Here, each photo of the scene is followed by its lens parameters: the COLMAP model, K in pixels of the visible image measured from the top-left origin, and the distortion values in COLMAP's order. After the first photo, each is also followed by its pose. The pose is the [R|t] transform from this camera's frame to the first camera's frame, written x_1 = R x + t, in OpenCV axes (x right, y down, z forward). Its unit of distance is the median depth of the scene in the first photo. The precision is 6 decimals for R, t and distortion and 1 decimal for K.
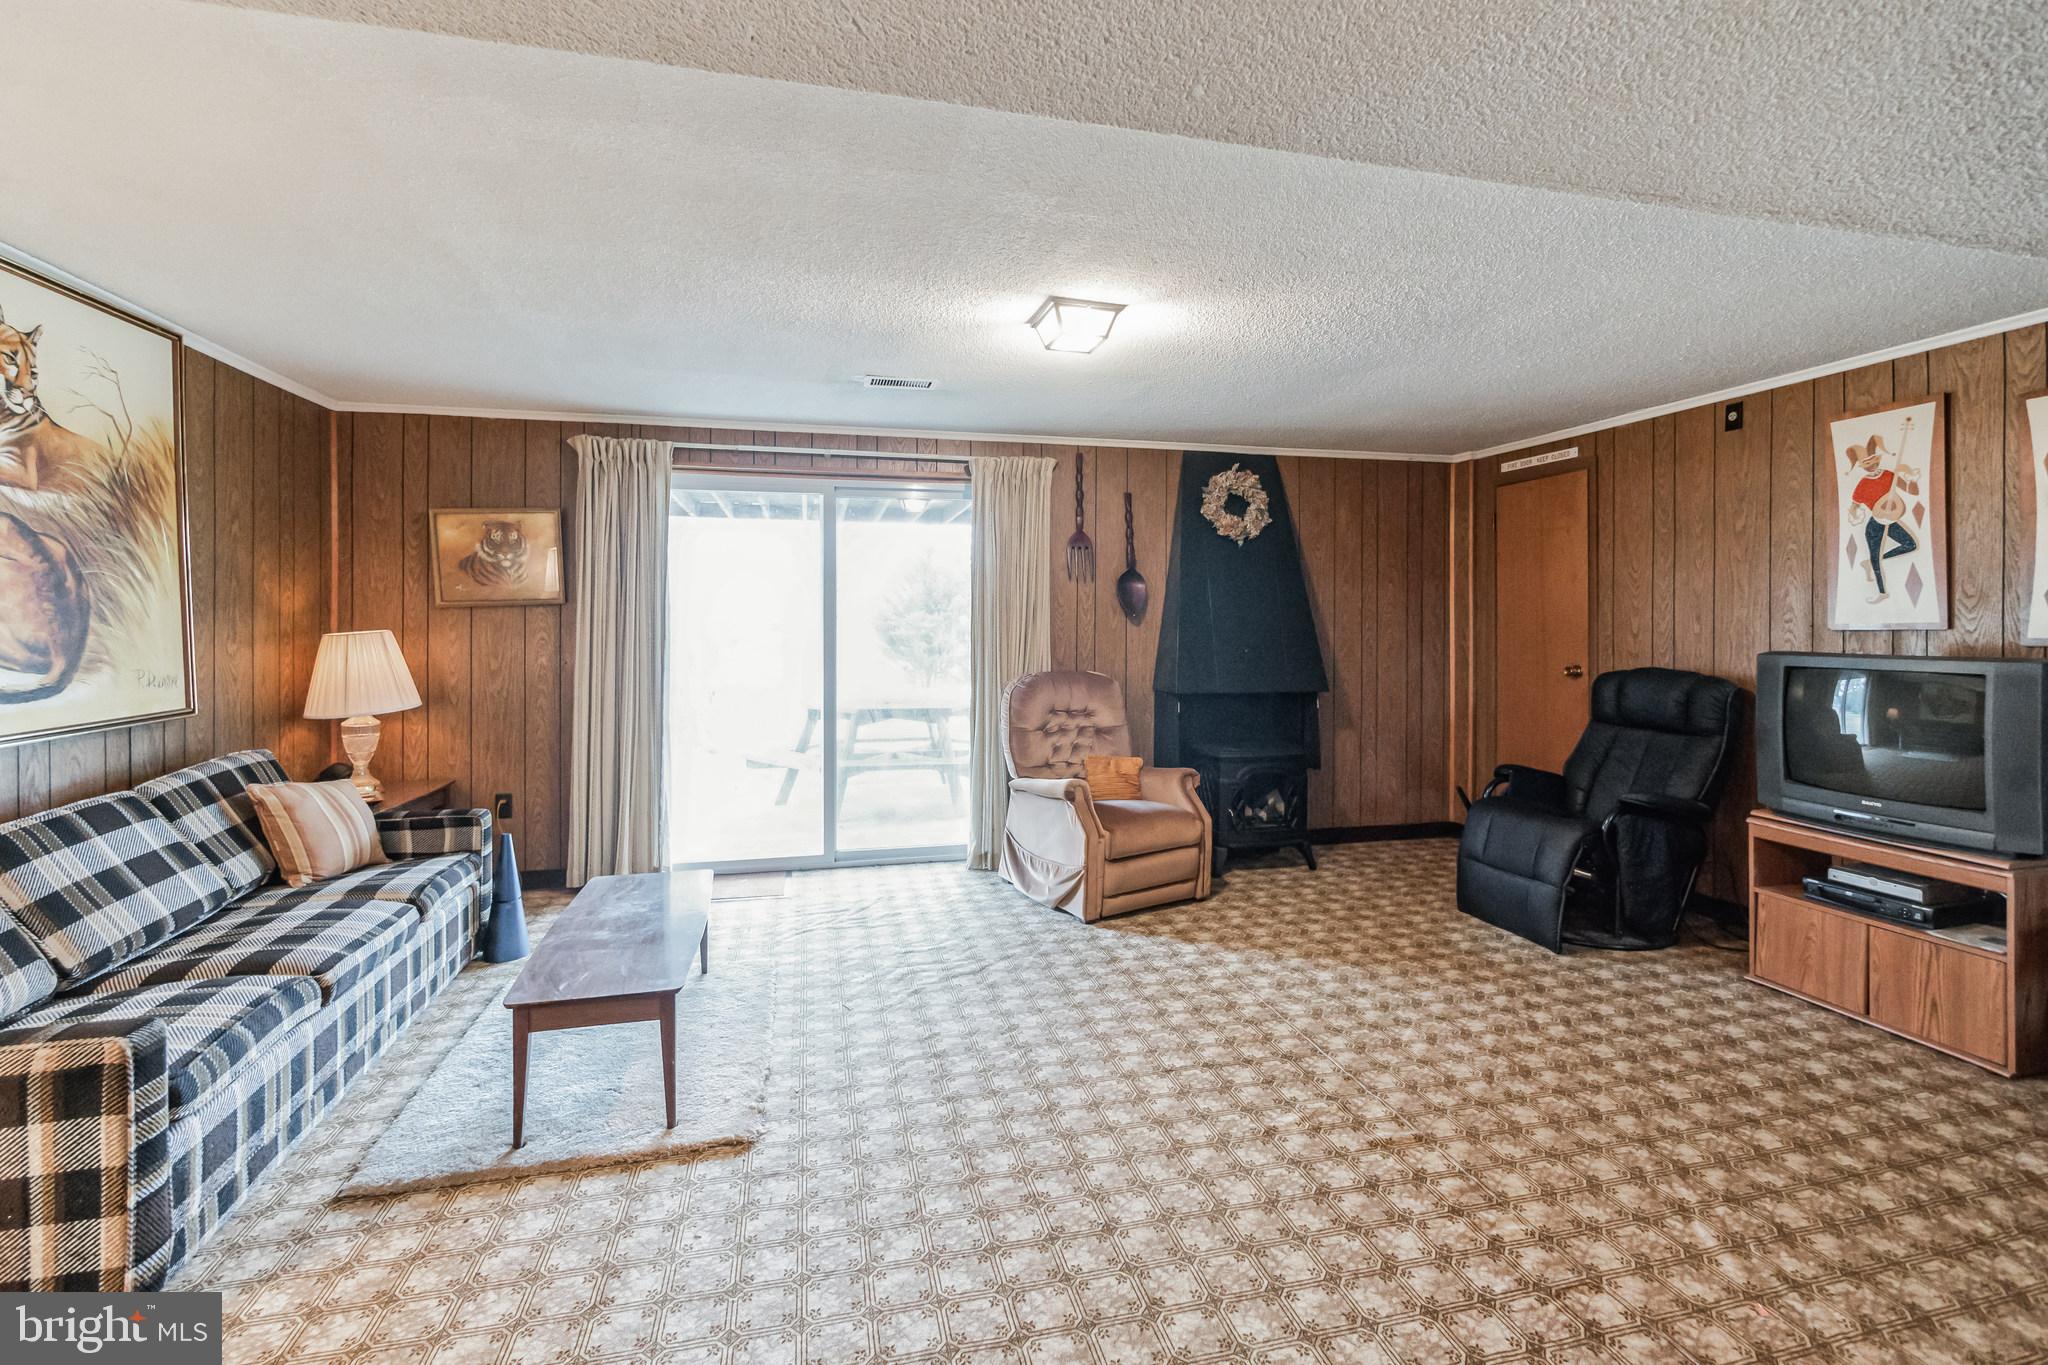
lens RADIAL K [[869.8, 0, 1000.1], [0, 869.8, 629.6], [0, 0, 1]] dist [-0.007220, 0.001046]
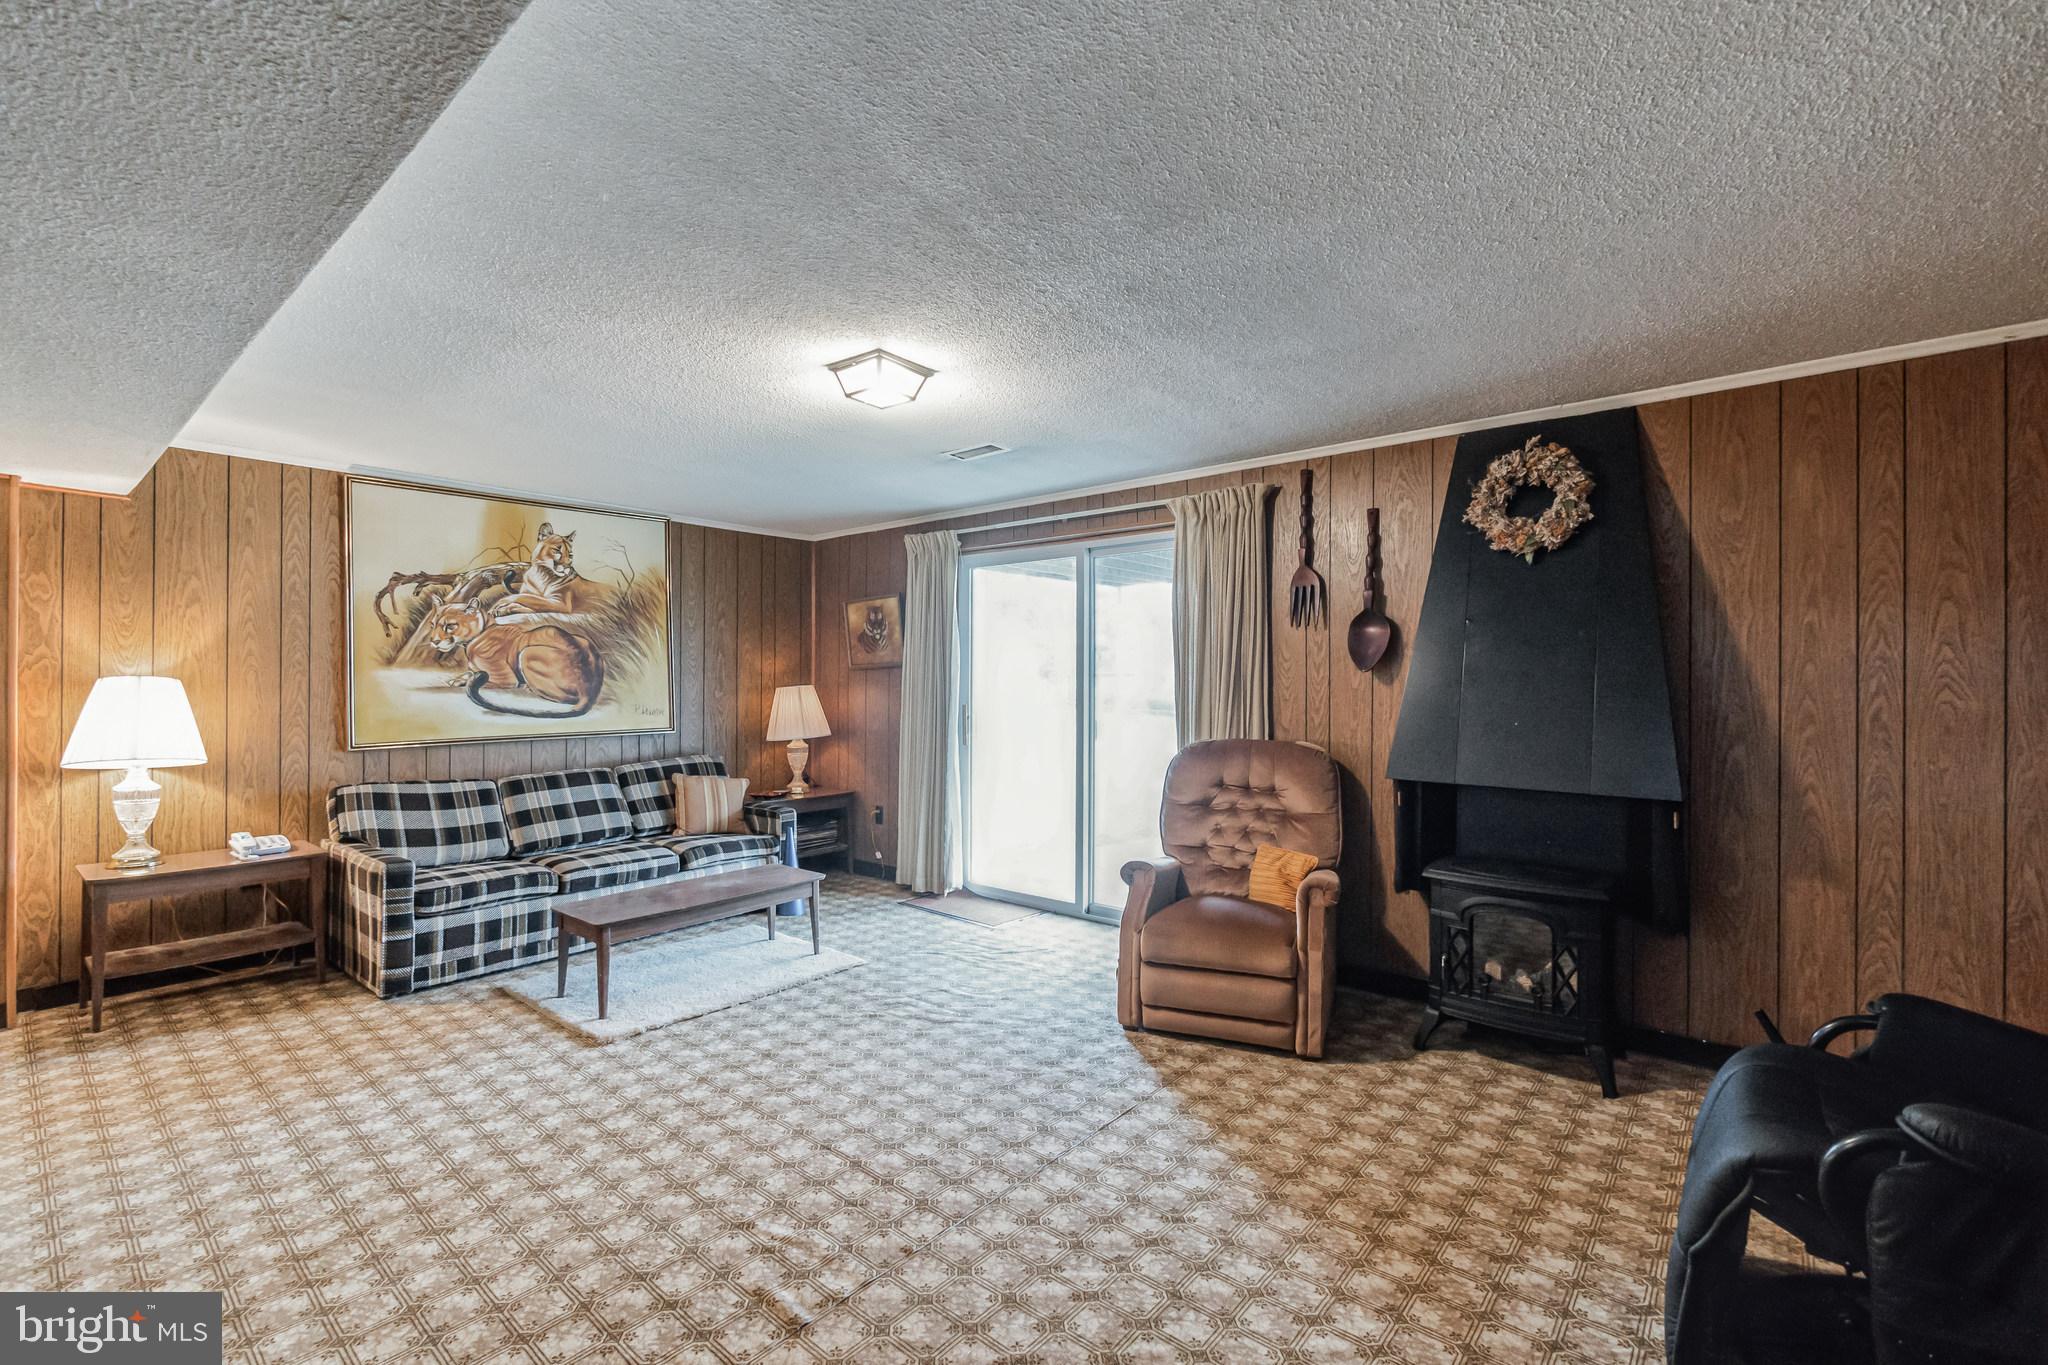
lens RADIAL K [[869.8, 0, 1027.8], [0, 869.8, 683.5], [0, 0, 1]] dist [-0.007220, 0.001046]
pose [[0.604986, 0.003516, -0.796228, 0.765870], [-0.008631, 0.999960, -0.002143, -0.001584], [0.796189, 0.008168, 0.604992, 0.419350]]
